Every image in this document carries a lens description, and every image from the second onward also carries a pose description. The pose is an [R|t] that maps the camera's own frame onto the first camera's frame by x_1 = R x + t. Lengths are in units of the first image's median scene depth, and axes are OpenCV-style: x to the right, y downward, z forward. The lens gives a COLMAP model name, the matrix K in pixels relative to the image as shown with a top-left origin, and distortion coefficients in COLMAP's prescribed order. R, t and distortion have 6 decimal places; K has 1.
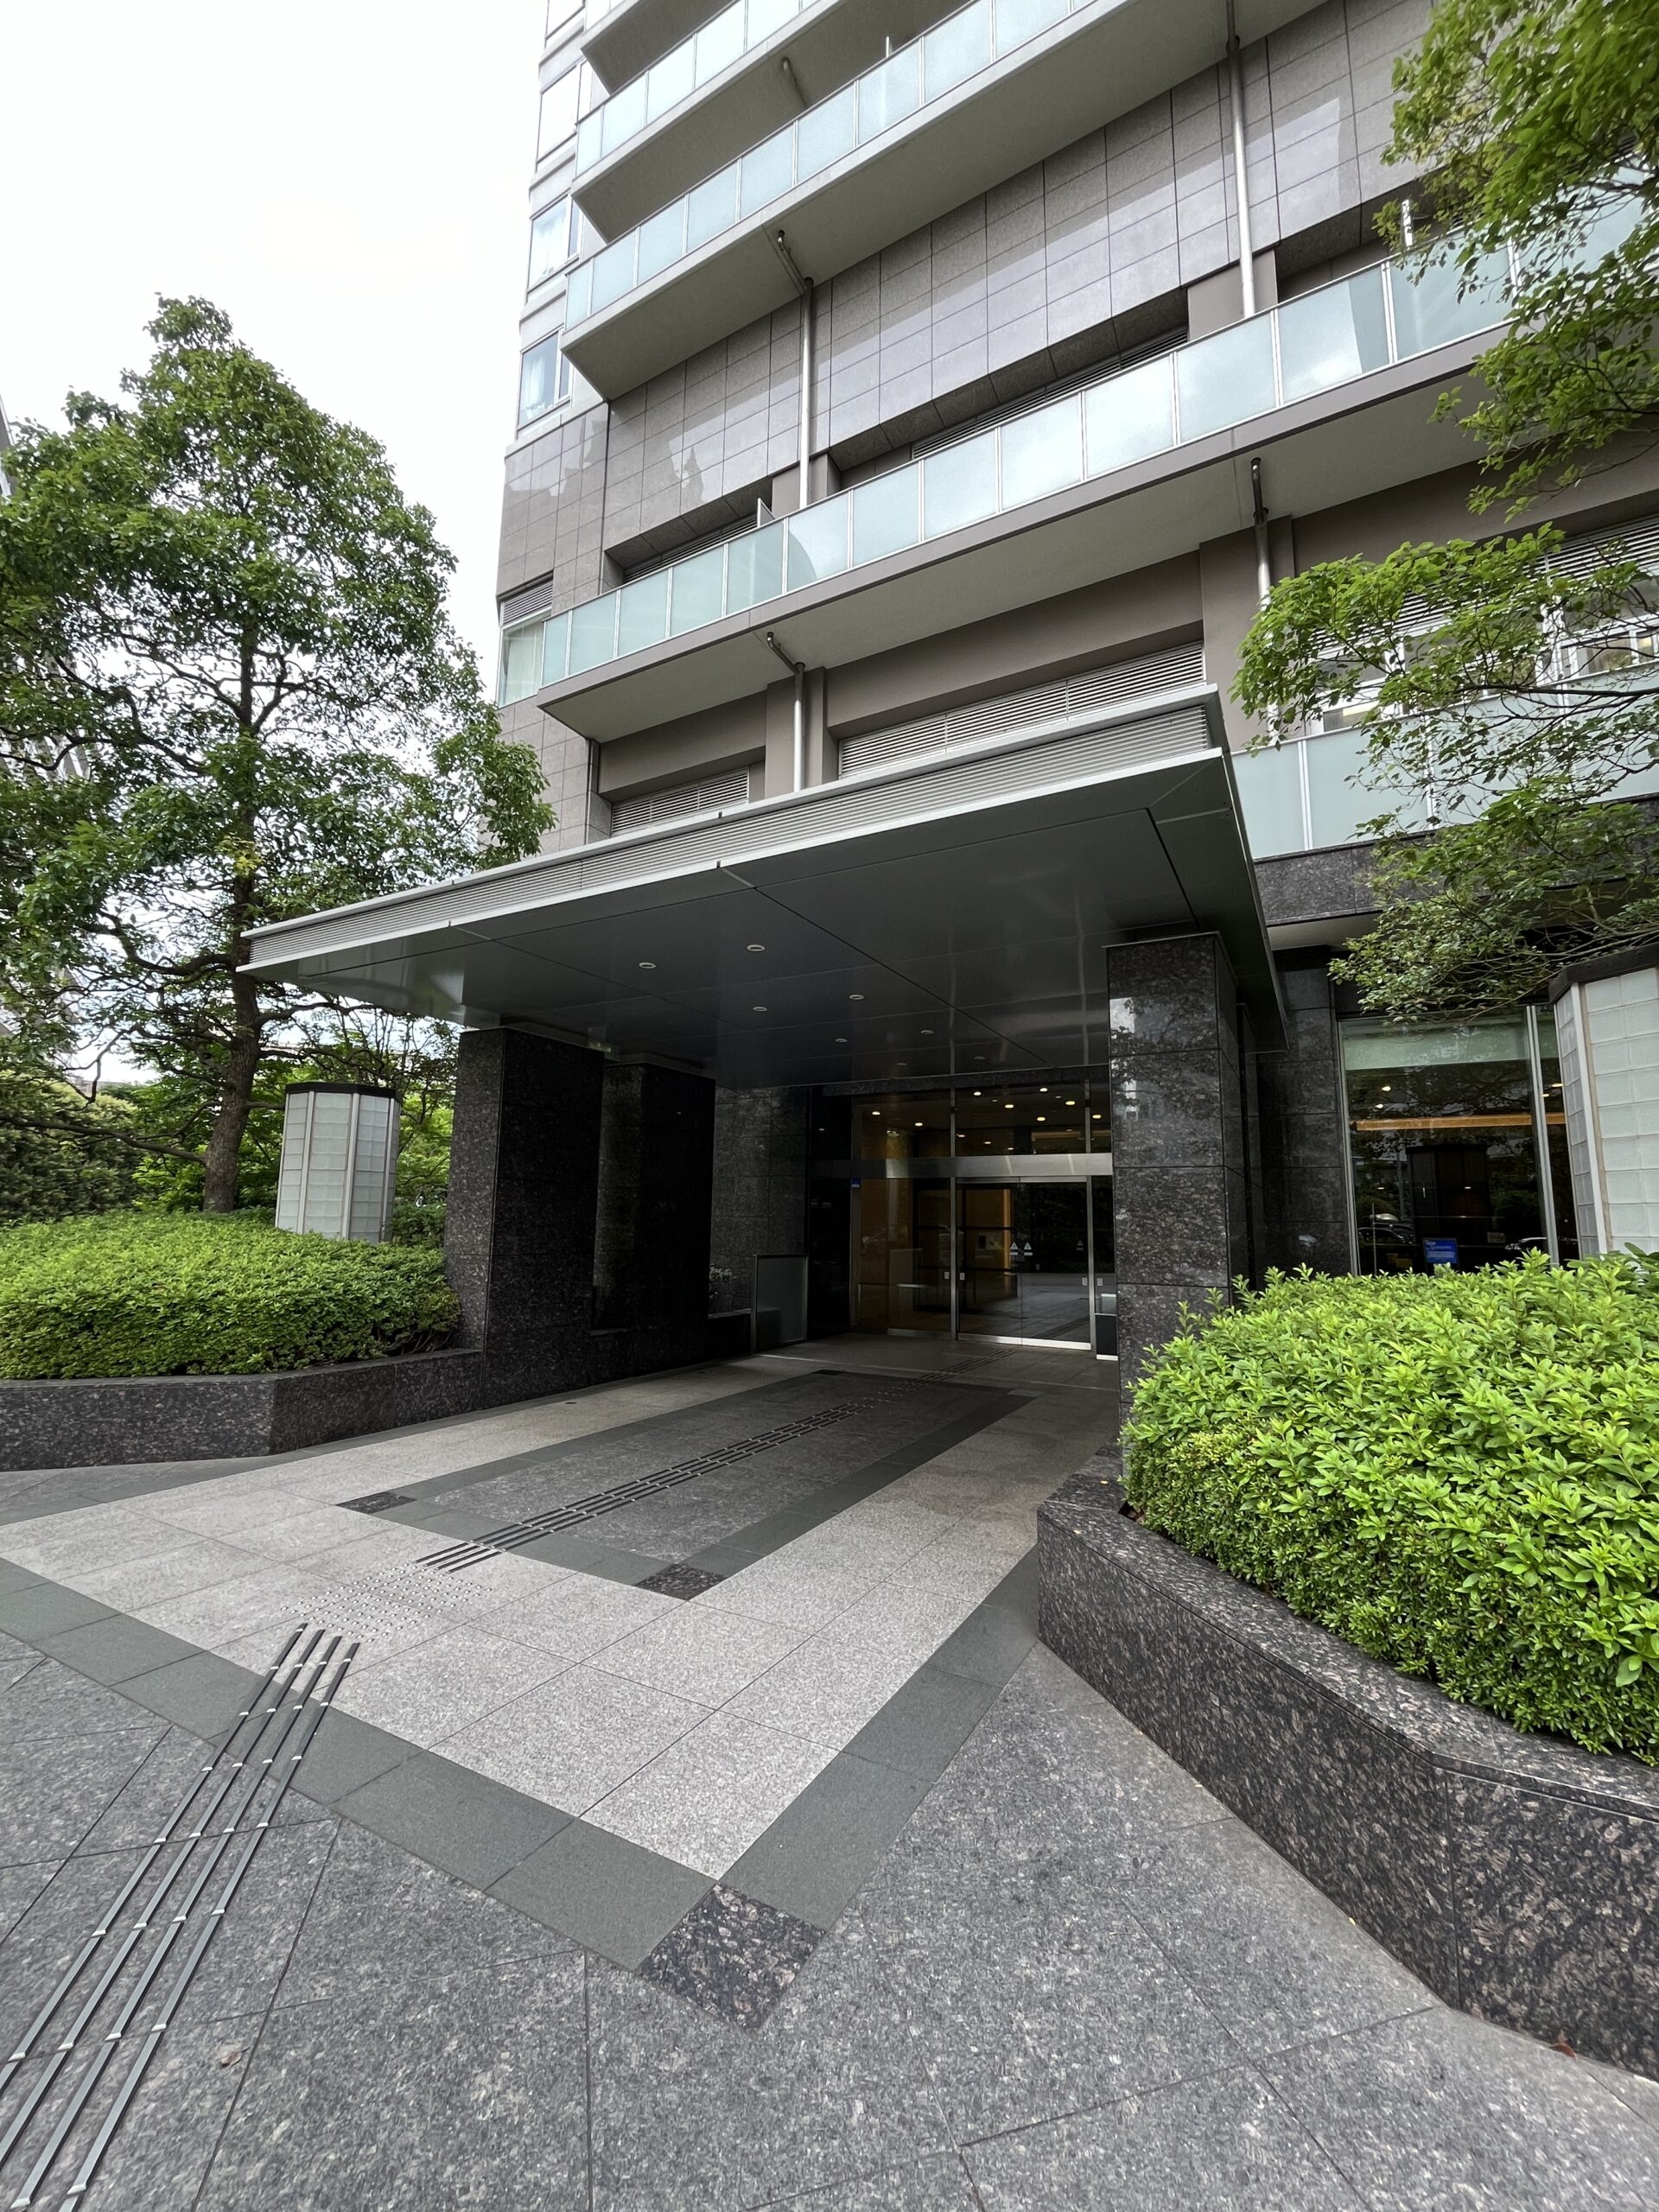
lens RADIAL K [[895.4, 0, 835.0], [0, 895.4, 1101.2], [0, 0, 1]] dist [-0.003149, 0.000455]
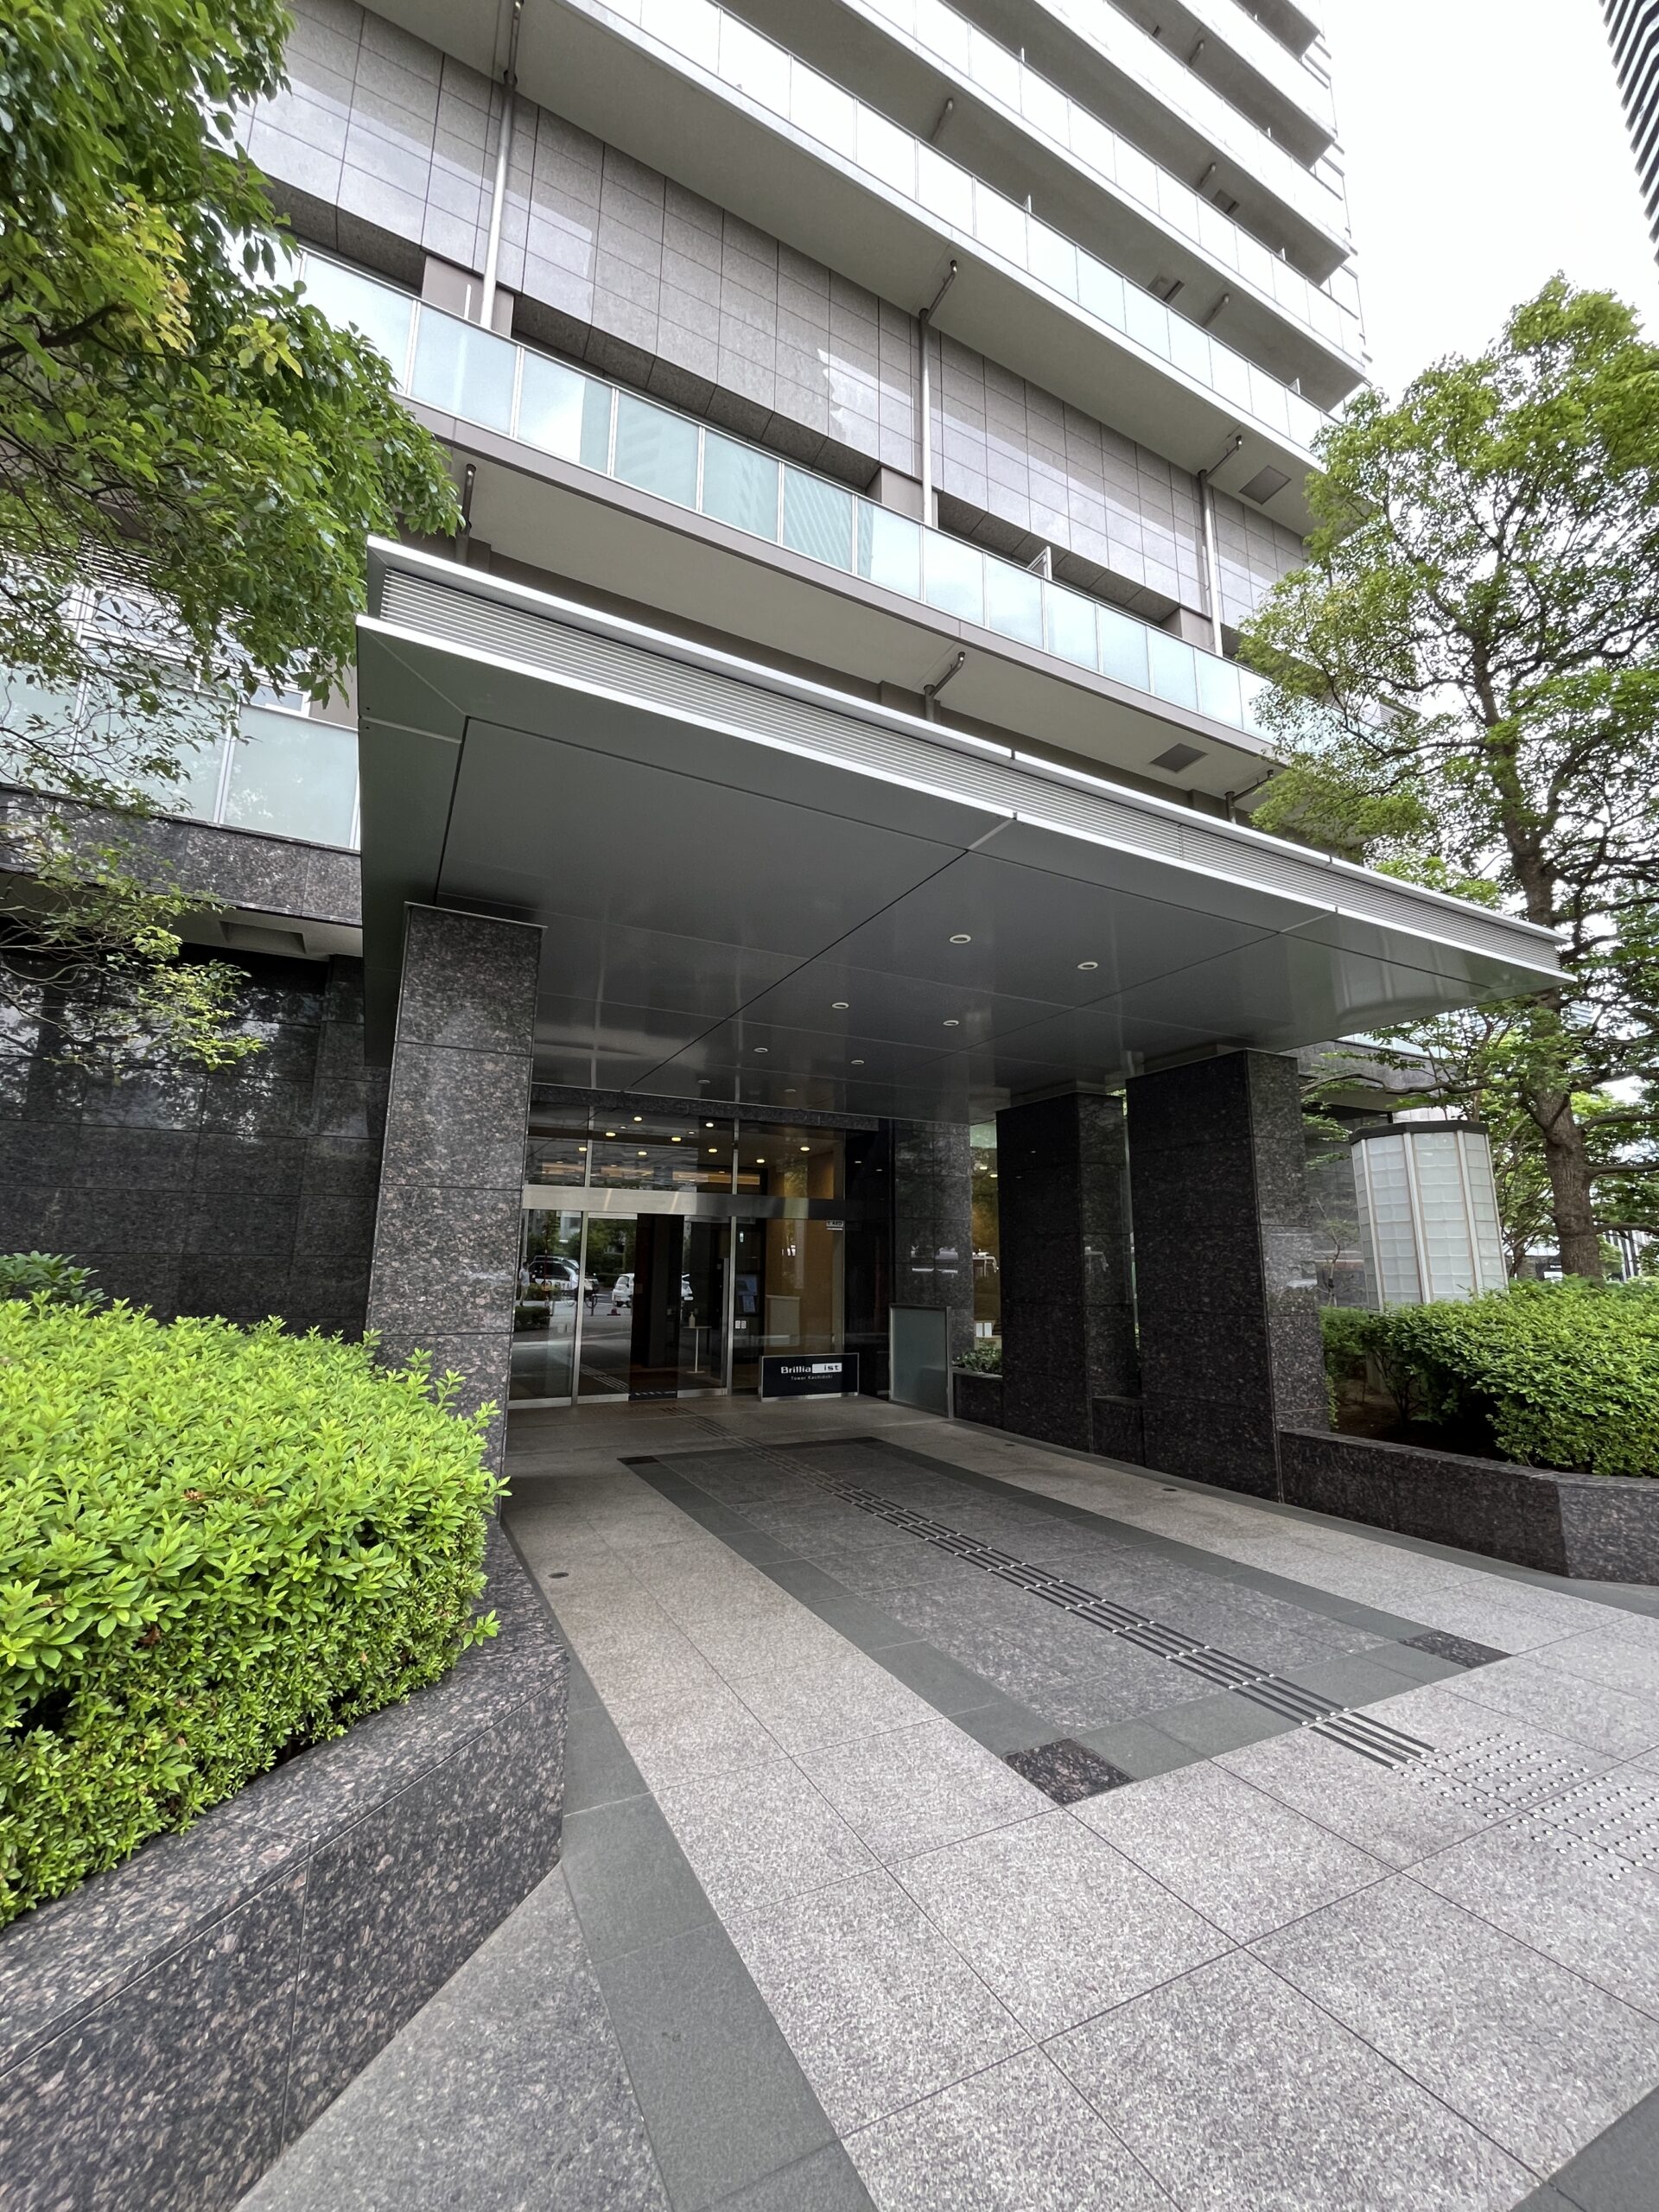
lens RADIAL K [[895.4, 0, 835.0], [0, 895.4, 1101.2], [0, 0, 1]] dist [-0.003149, 0.000455]
pose [[0.559631, 0.145243, 0.815915, -0.943955], [-0.112676, 0.988716, -0.098720, 0.082289], [-0.821046, -0.036687, 0.569682, 0.680539]]
